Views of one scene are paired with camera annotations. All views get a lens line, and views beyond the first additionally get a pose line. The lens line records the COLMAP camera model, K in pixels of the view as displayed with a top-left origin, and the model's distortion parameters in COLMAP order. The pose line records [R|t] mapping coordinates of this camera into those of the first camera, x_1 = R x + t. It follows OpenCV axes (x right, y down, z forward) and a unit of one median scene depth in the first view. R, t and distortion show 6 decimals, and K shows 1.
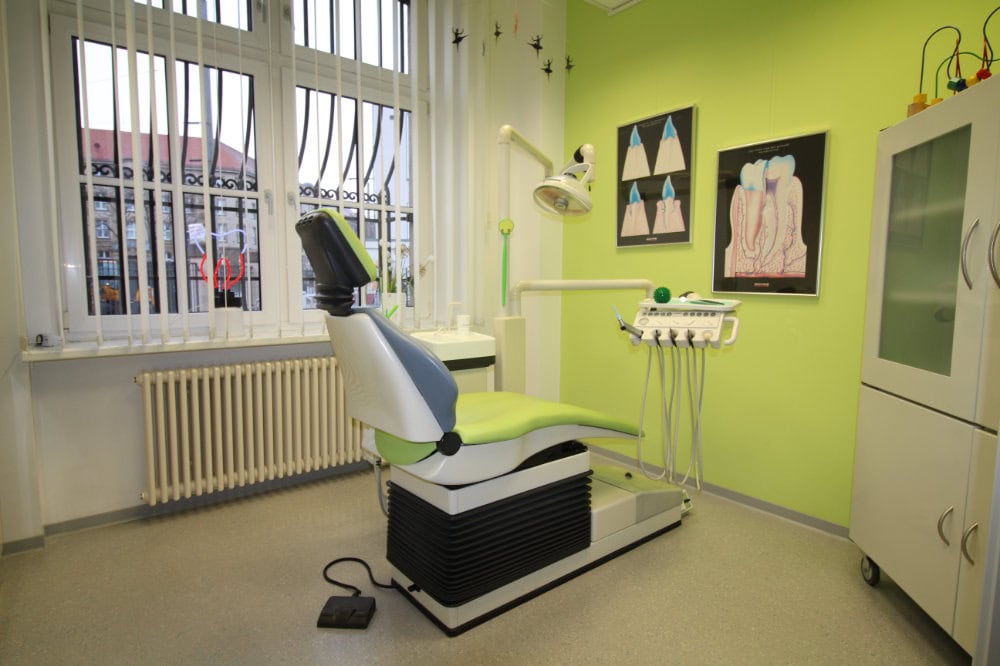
lens RADIAL K [[526.2, 0, 501.1], [0, 526.2, 344.2], [0, 0, 1]] dist [-0.038475, 0.000082]
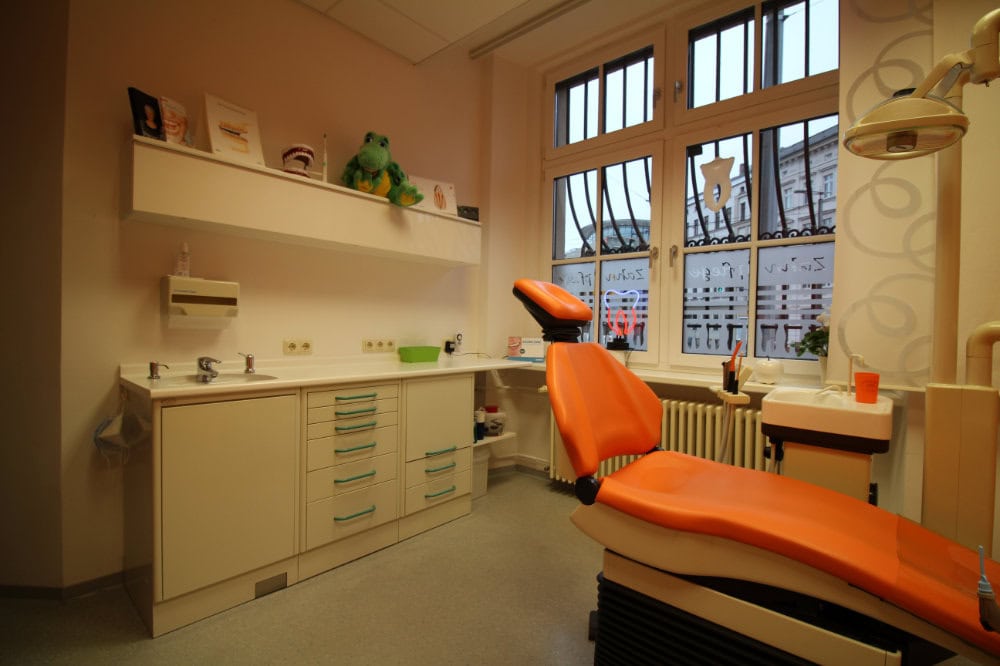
lens RADIAL K [[448.6, 0, 500.0], [0, 448.6, 333.0], [0, 0, 1]] dist [-0.000893, -0.000051]
pose [[0.201246, 0.009628, -0.979493, 1.940666], [-0.110776, 0.993761, -0.012991, -0.224343], [0.973257, 0.111119, 0.201057, 1.887954]]
